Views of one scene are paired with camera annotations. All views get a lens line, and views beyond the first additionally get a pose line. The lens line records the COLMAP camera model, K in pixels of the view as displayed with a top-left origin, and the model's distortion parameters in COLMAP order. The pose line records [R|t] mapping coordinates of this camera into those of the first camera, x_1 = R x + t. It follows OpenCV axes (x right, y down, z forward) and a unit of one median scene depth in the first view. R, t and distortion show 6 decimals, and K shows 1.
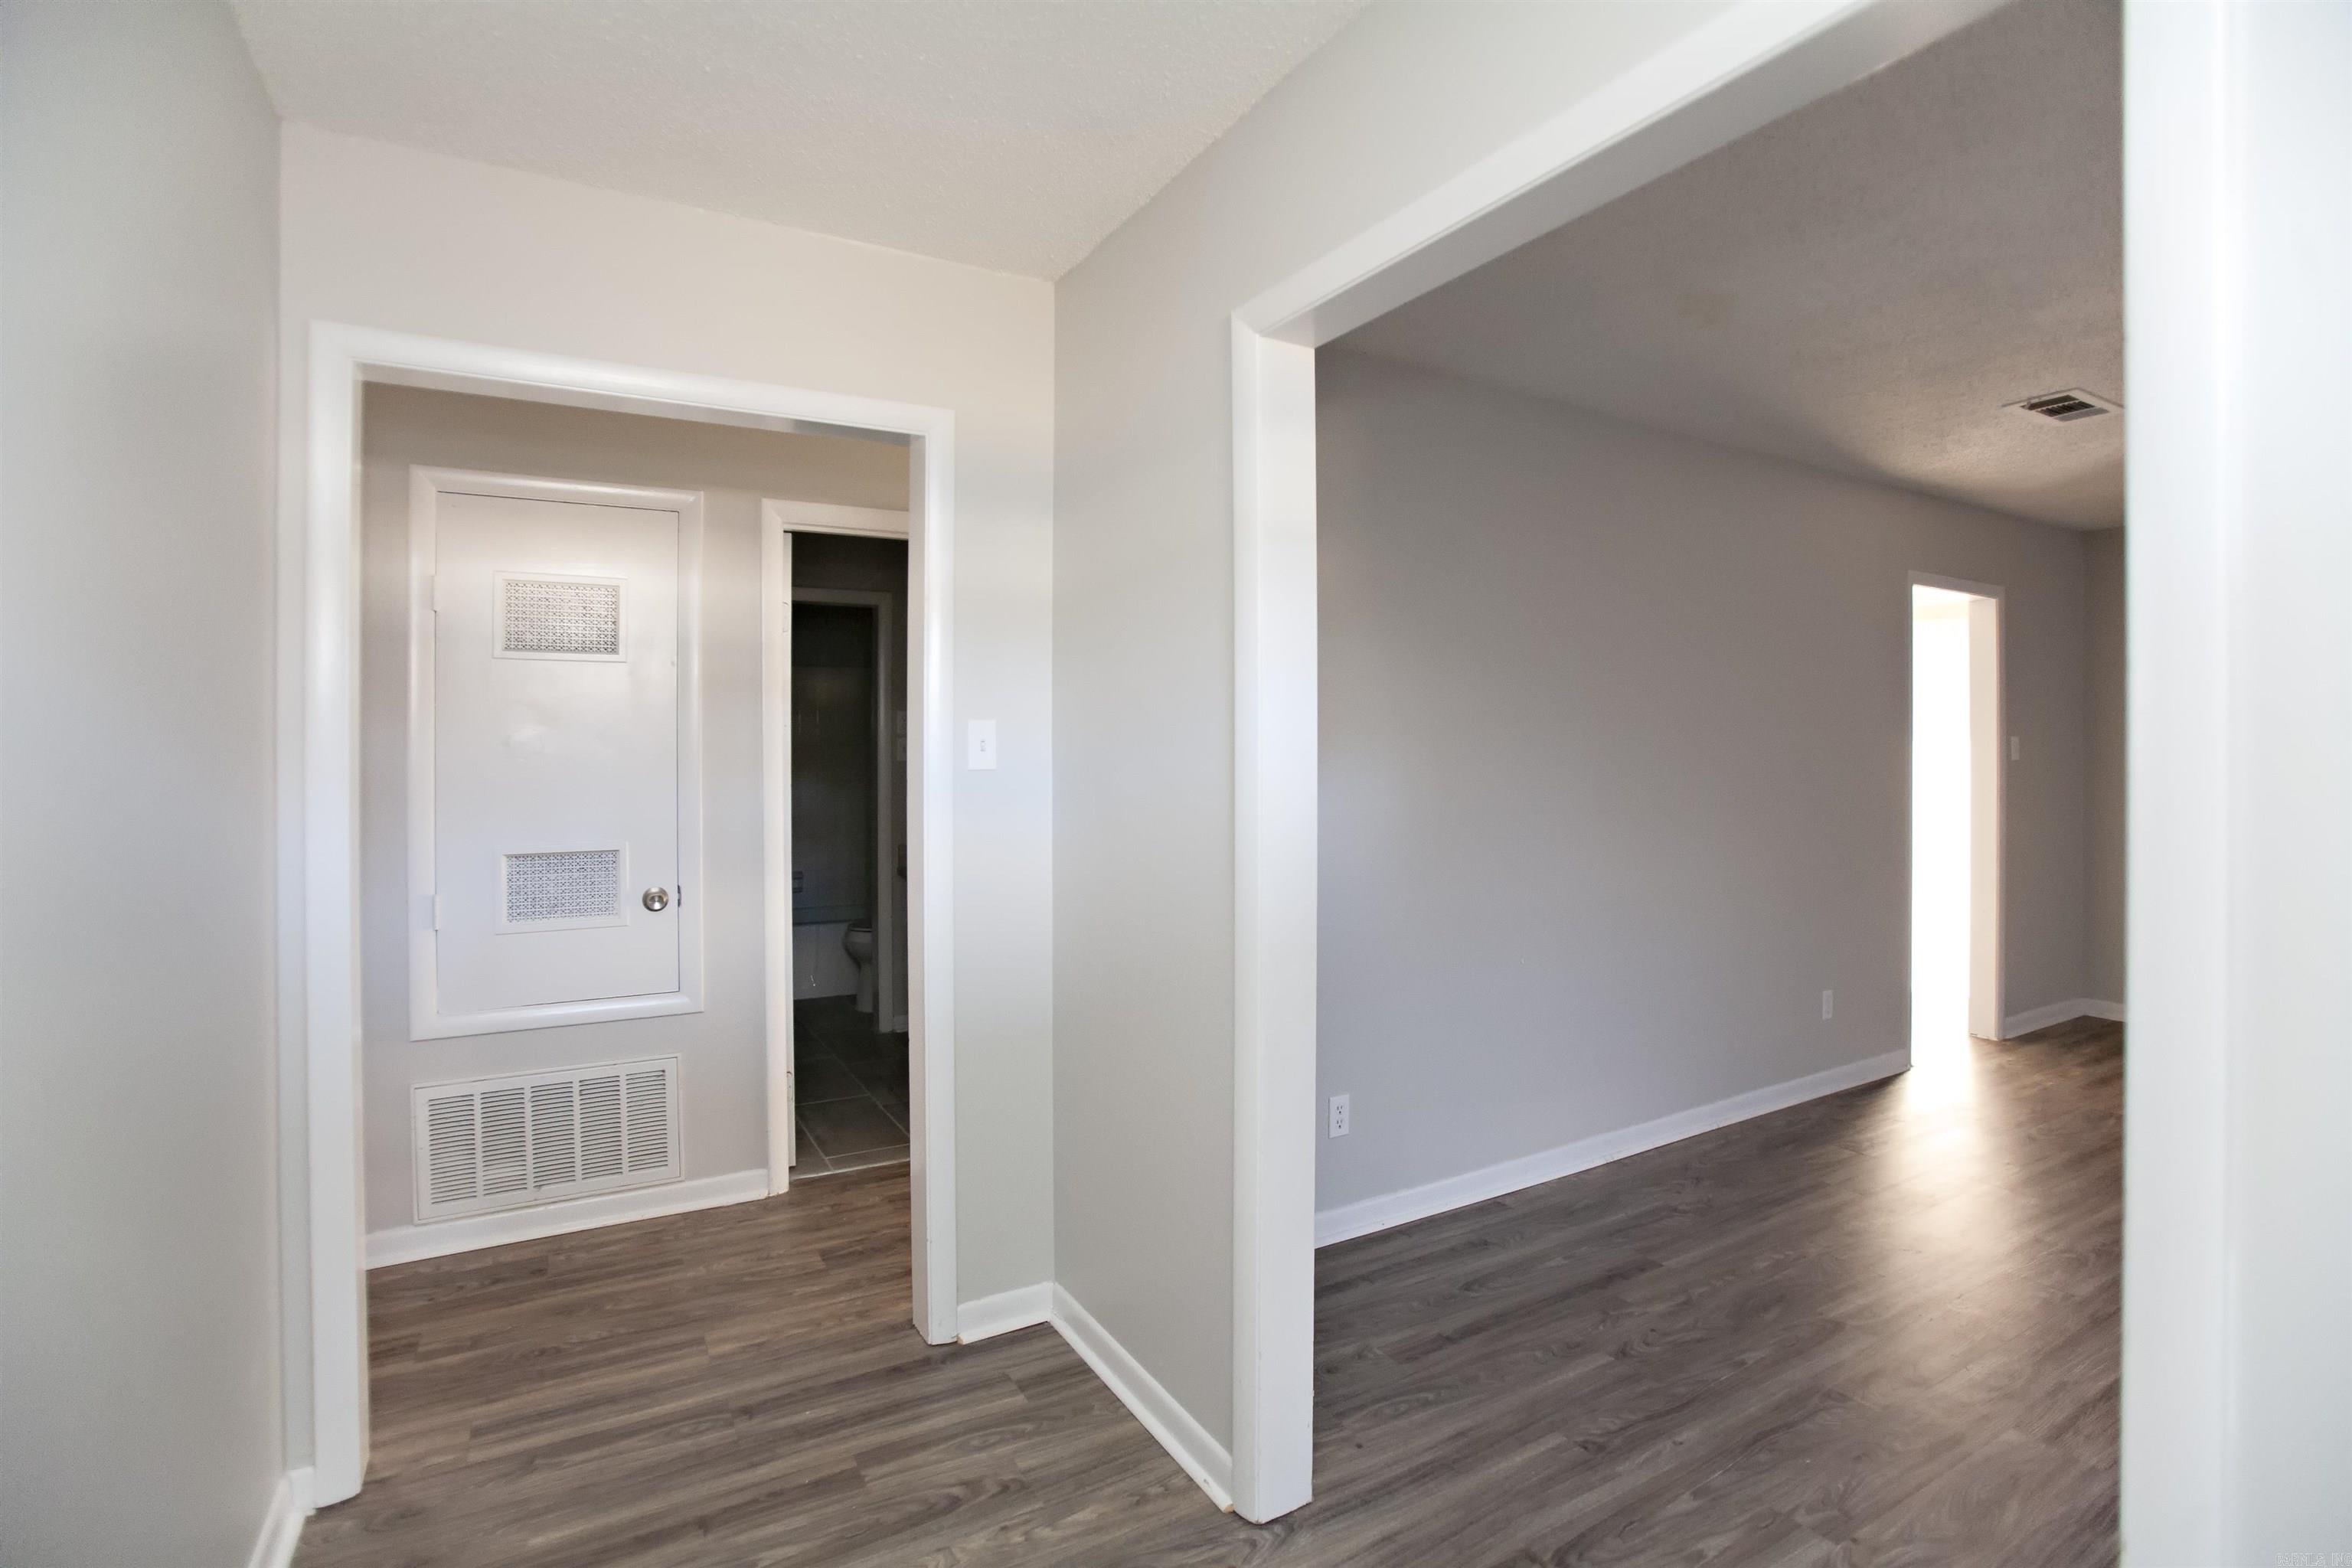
lens RADIAL K [[1086.2, 0, 1172.5], [0, 1086.2, 777.0], [0, 0, 1]] dist [-0.011895, 0.008812]
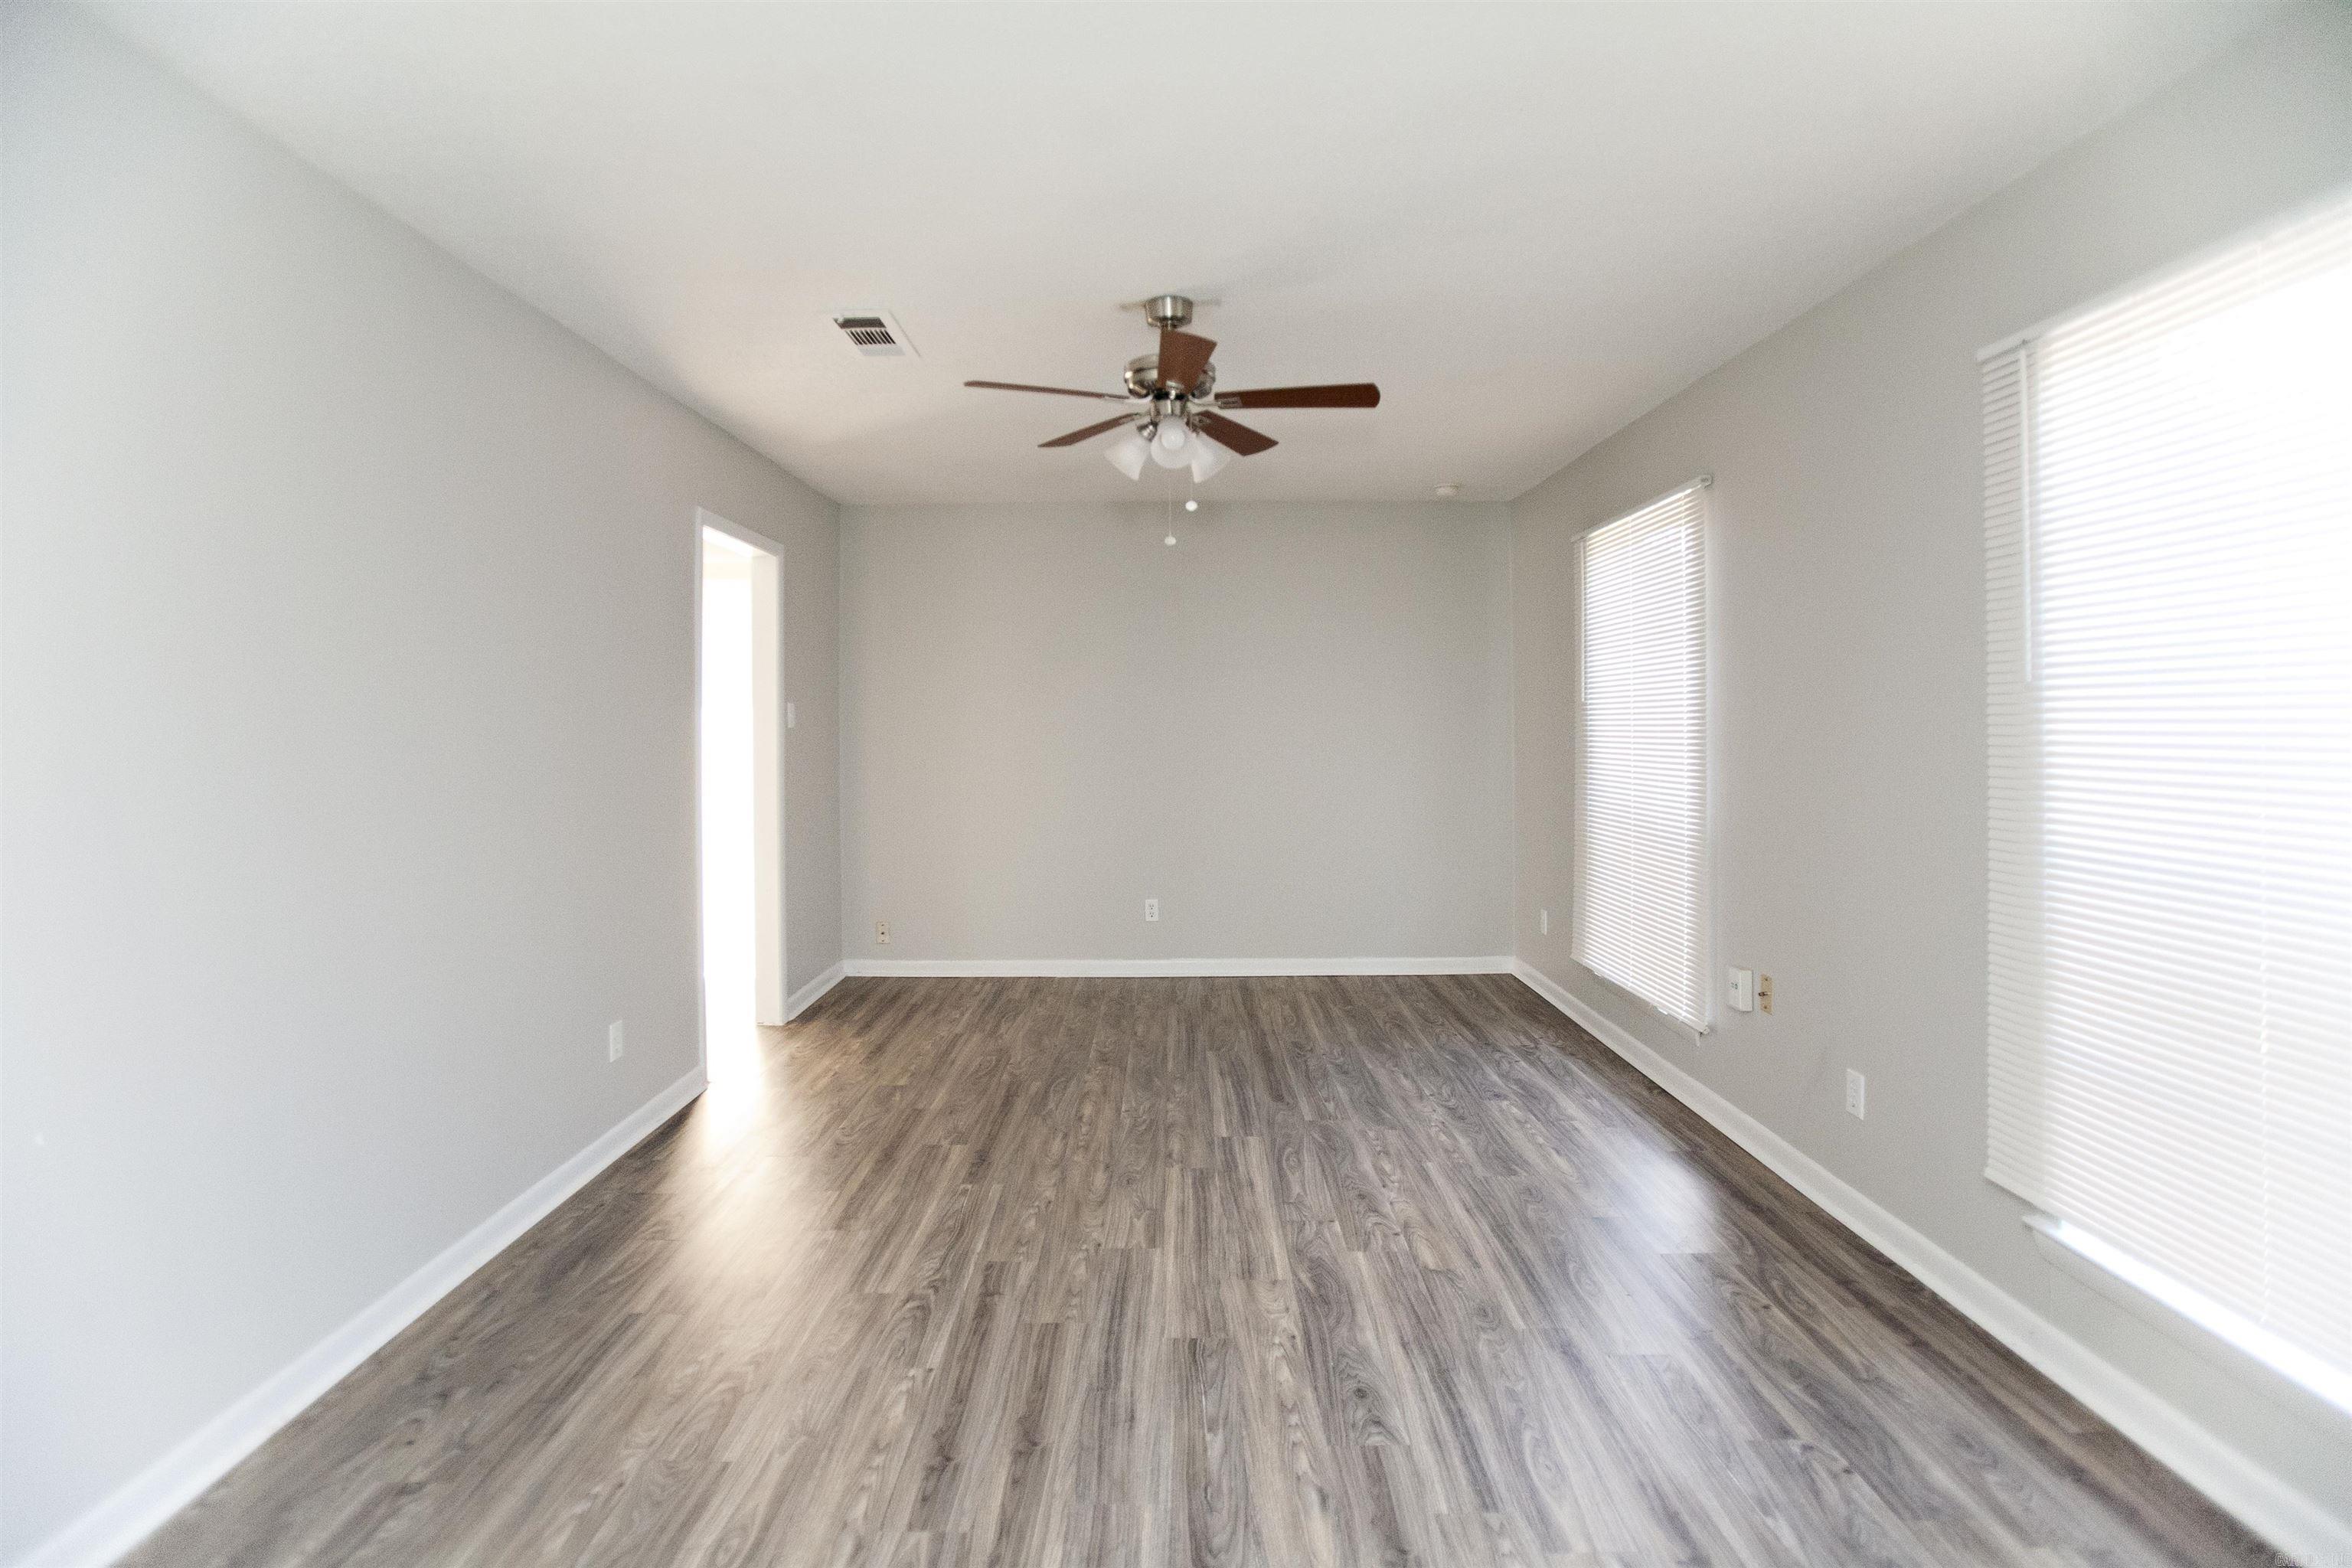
lens RADIAL K [[1086.2, 0, 1165.8], [0, 1086.2, 730.9], [0, 0, 1]] dist [-0.011895, 0.008812]
pose [[0.502000, -0.009009, 0.864821, 0.125143], [0.018710, 0.999825, -0.000445, -0.007393], [-0.864665, 0.016404, 0.502081, 0.253891]]
